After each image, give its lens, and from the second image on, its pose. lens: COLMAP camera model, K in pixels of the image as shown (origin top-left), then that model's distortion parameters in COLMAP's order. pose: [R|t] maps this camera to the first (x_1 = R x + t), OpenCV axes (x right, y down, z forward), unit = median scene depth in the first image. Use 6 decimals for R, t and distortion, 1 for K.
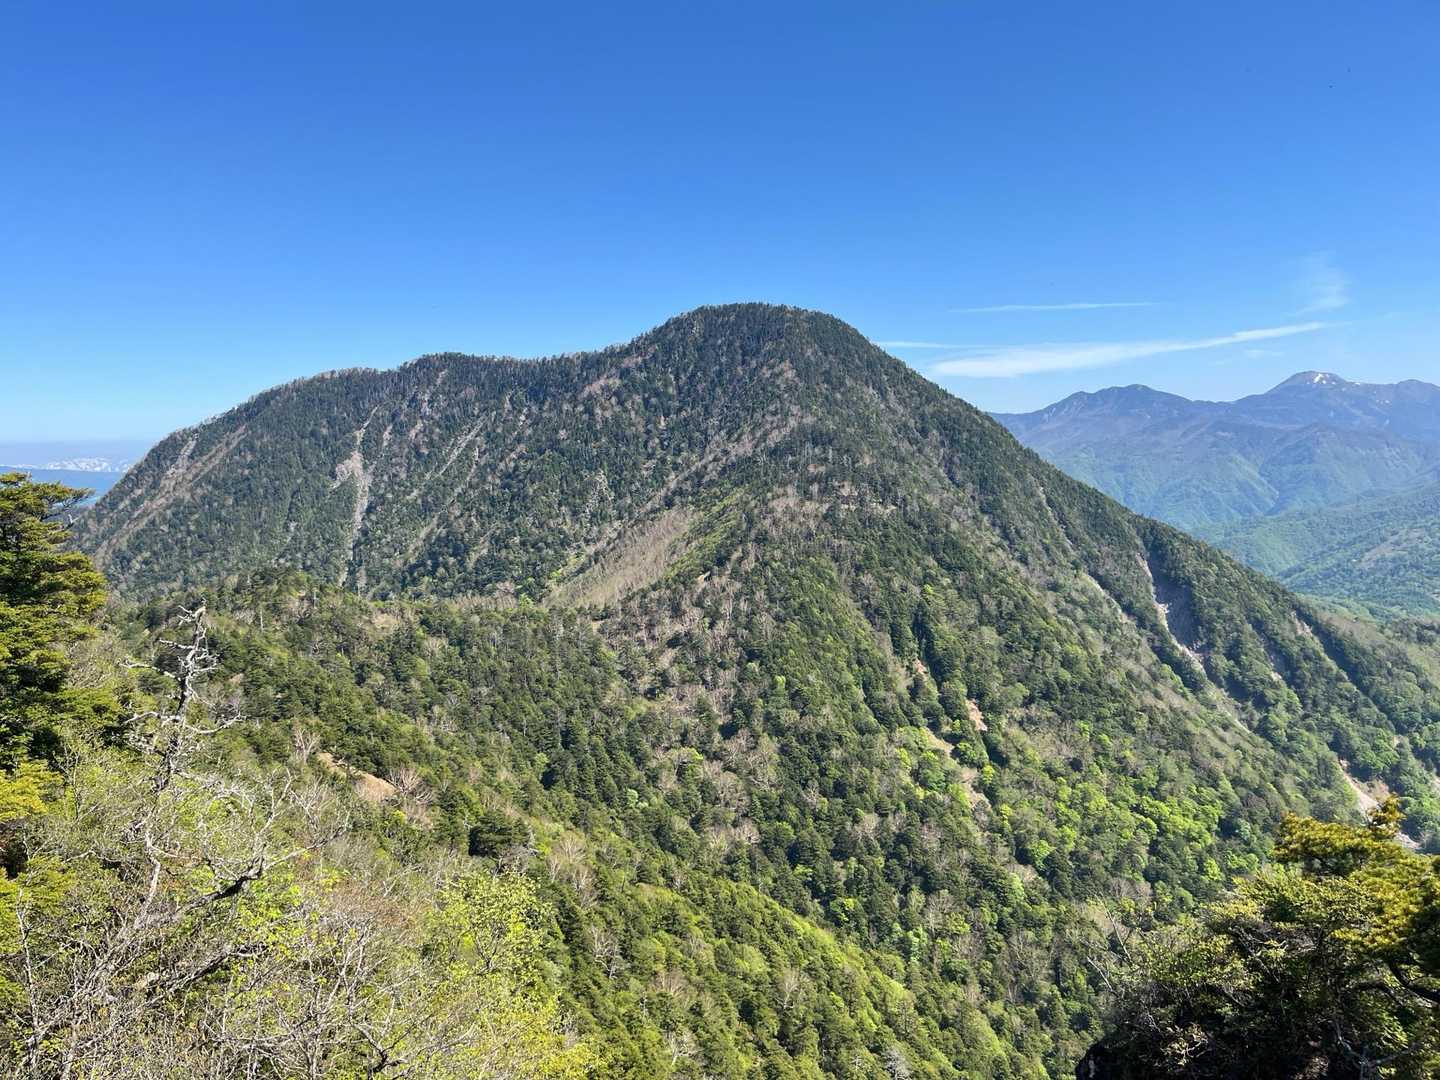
lens RADIAL K [[1060.6, 0, 721.1], [0, 1060.6, 549.4], [0, 0, 1]] dist [0.044844, -0.055113]
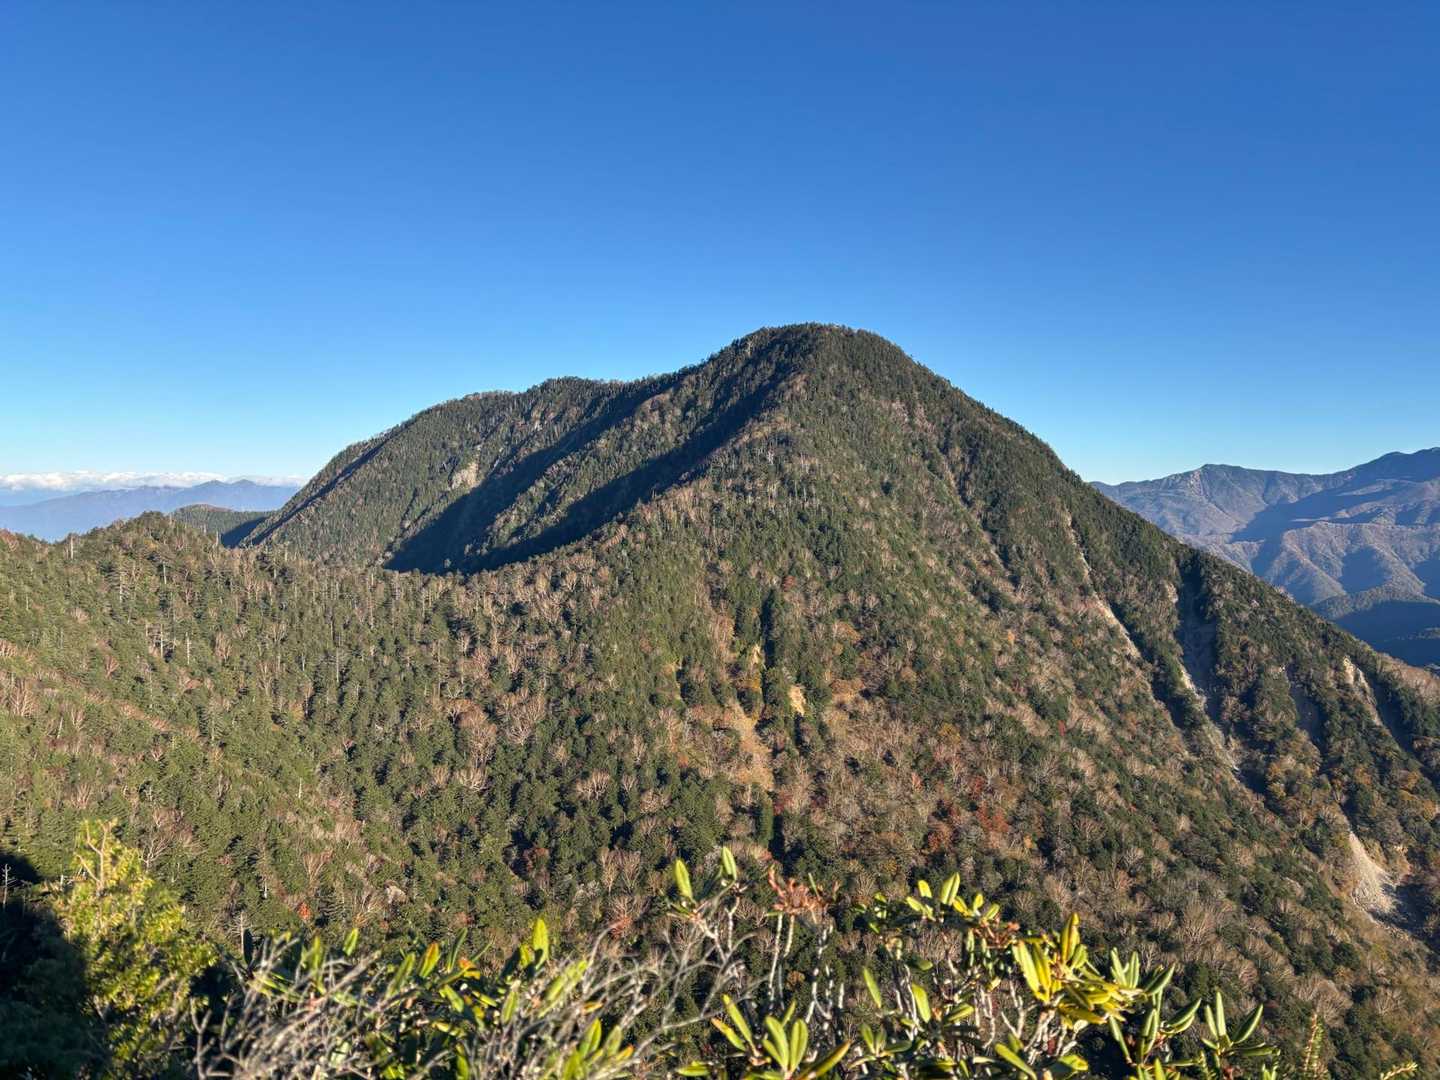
lens RADIAL K [[1060.6, 0, 724.3], [0, 1060.6, 523.3], [0, 0, 1]] dist [0.044844, -0.055113]
pose [[0.965926, 0.042441, -0.255316, 0.243785], [-0.060893, 0.996039, -0.064801, 0.033280], [0.251554, 0.078140, 0.964684, 0.014328]]
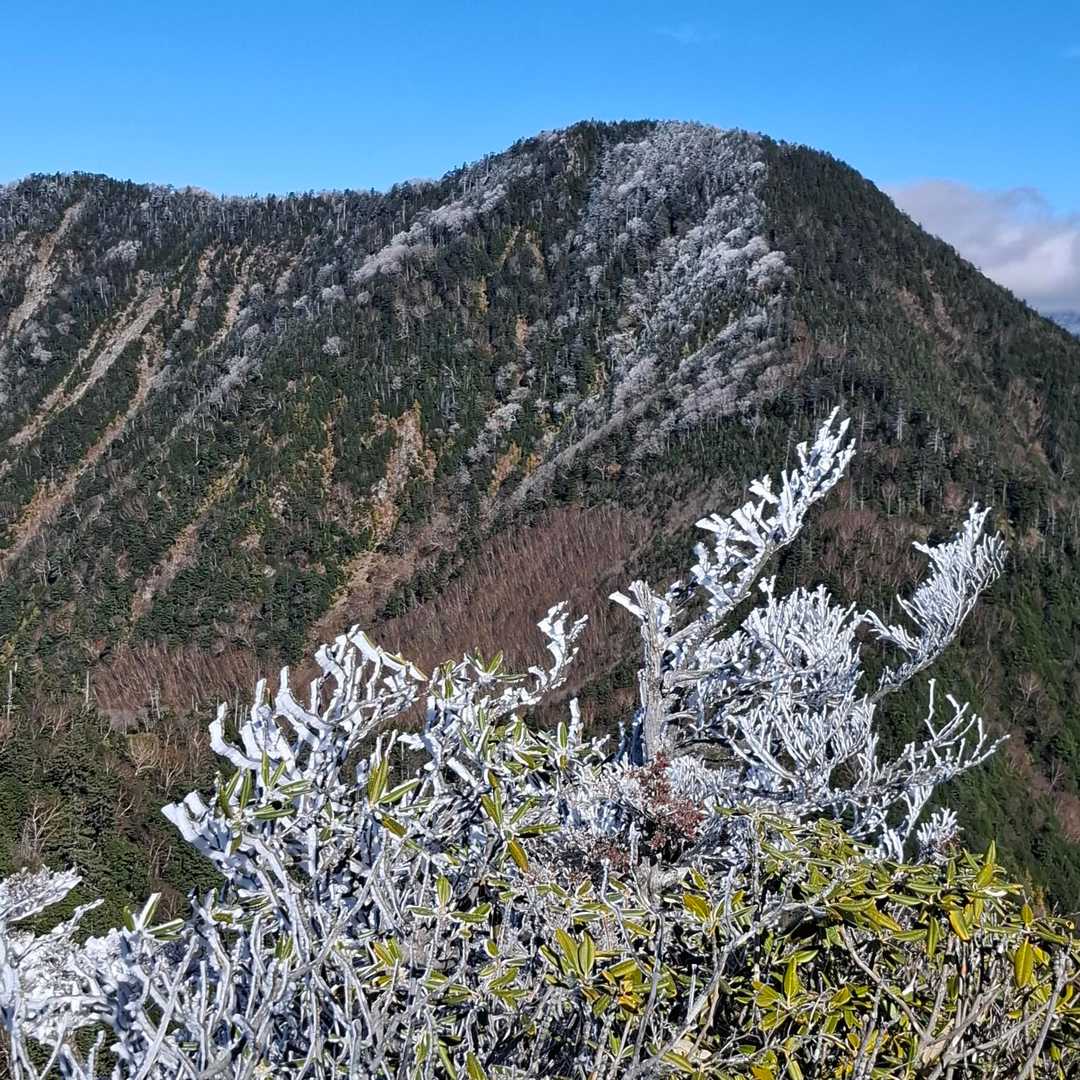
lens RADIAL K [[1778.8, 0, 550.5], [0, 1778.8, 536.5], [0, 0, 1]] dist [0.146510, 0.000000]
pose [[0.996656, 0.049413, 0.065075, -0.094236], [-0.049853, 0.998743, 0.005151, -0.022063], [-0.064739, -0.008378, 0.997867, 0.091426]]
